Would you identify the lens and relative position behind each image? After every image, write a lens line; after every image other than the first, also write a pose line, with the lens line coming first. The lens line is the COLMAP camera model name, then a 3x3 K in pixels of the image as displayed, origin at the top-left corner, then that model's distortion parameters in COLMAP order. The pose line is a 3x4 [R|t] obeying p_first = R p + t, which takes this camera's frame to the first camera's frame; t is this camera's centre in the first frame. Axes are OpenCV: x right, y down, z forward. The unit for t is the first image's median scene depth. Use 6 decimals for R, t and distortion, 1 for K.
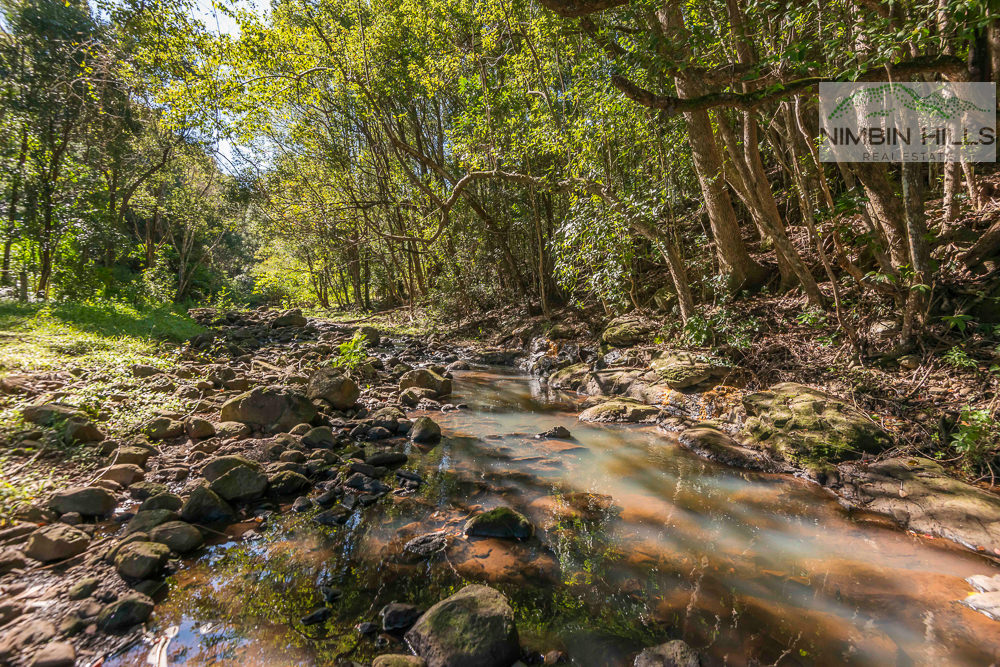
lens RADIAL K [[496.6, 0, 500.7], [0, 496.6, 330.7], [0, 0, 1]] dist [0.000398, 0.000016]
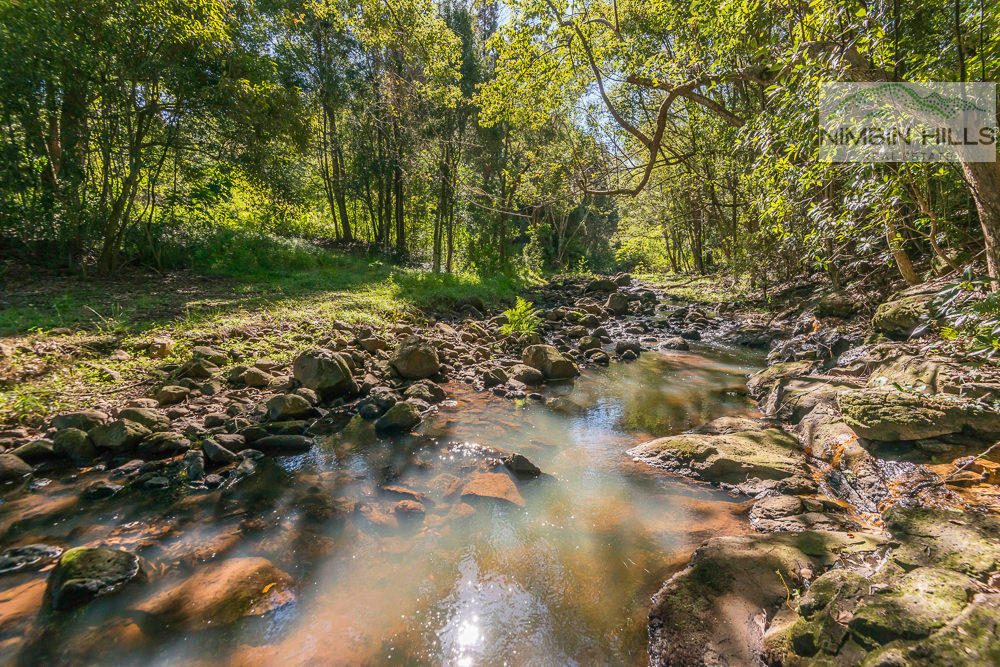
lens RADIAL K [[451.1, 0, 499.9], [0, 451.1, 333.6], [0, 0, 1]] dist [-0.000397, -0.000042]
pose [[0.705678, 0.077521, -0.704279, 0.407717], [-0.013653, 0.995300, 0.095875, -0.021050], [0.708401, -0.058042, 0.703419, 0.458212]]
